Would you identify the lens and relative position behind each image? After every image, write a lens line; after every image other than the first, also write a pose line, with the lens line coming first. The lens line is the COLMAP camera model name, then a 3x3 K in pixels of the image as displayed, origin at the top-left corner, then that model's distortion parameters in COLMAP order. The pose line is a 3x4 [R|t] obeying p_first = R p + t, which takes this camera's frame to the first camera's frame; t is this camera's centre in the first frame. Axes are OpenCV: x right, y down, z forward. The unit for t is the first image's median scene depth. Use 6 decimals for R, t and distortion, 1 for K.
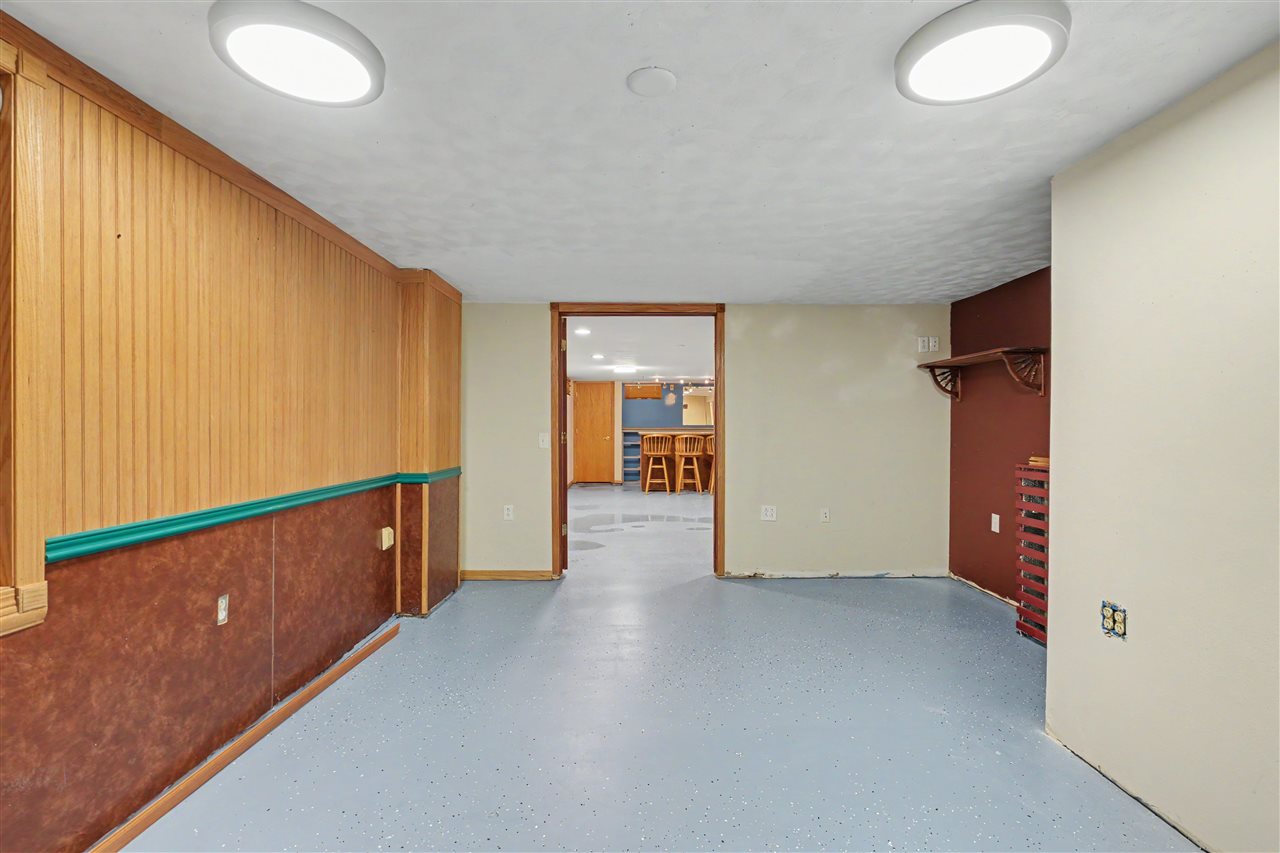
lens RADIAL K [[609.5, 0, 640.4], [0, 609.5, 429.4], [0, 0, 1]] dist [0.000084, -0.000137]
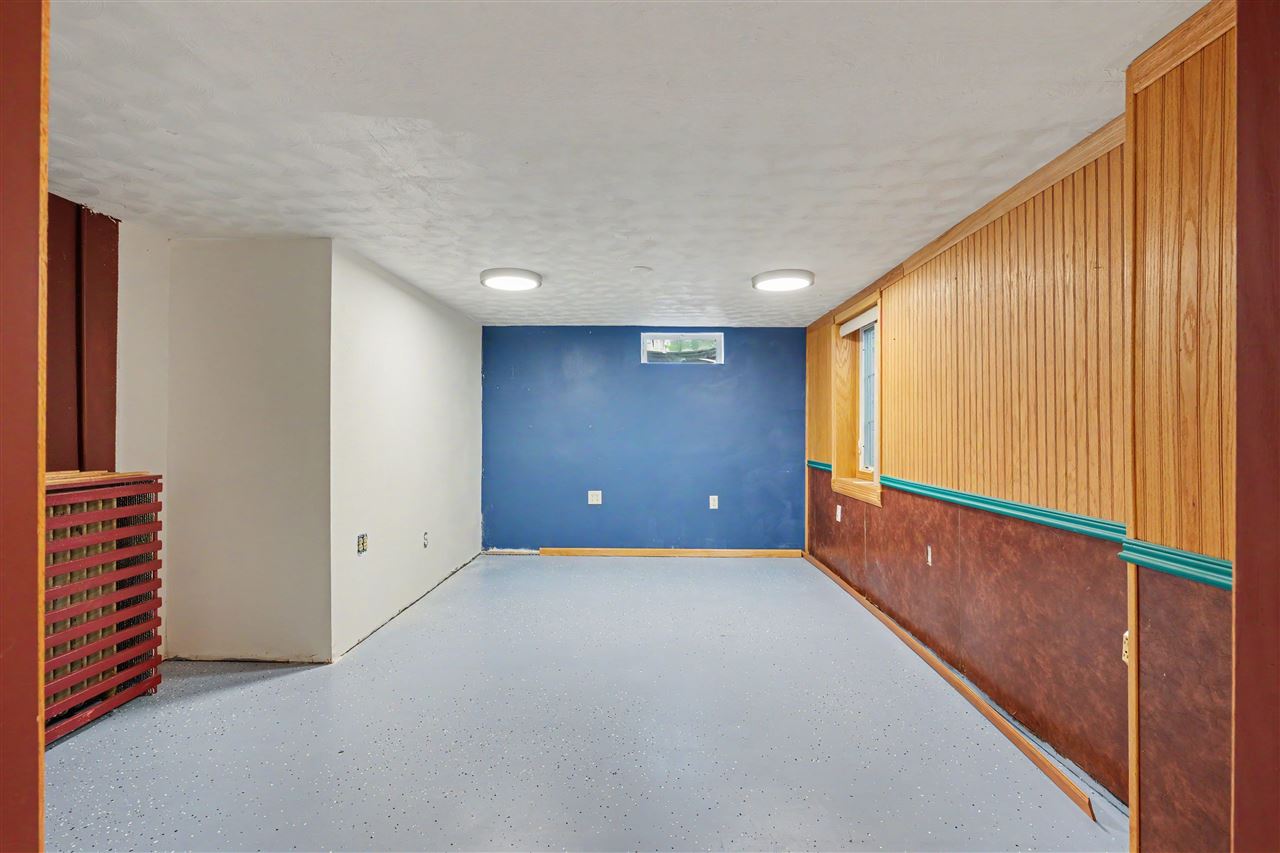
lens RADIAL K [[609.5, 0, 639.9], [0, 609.5, 428.3], [0, 0, 1]] dist [0.000084, -0.000137]
pose [[-0.999578, -0.004063, 0.028756, -0.011954], [-0.004130, 0.999989, -0.002276, -0.001202], [-0.028746, -0.002393, -0.999584, 0.986759]]
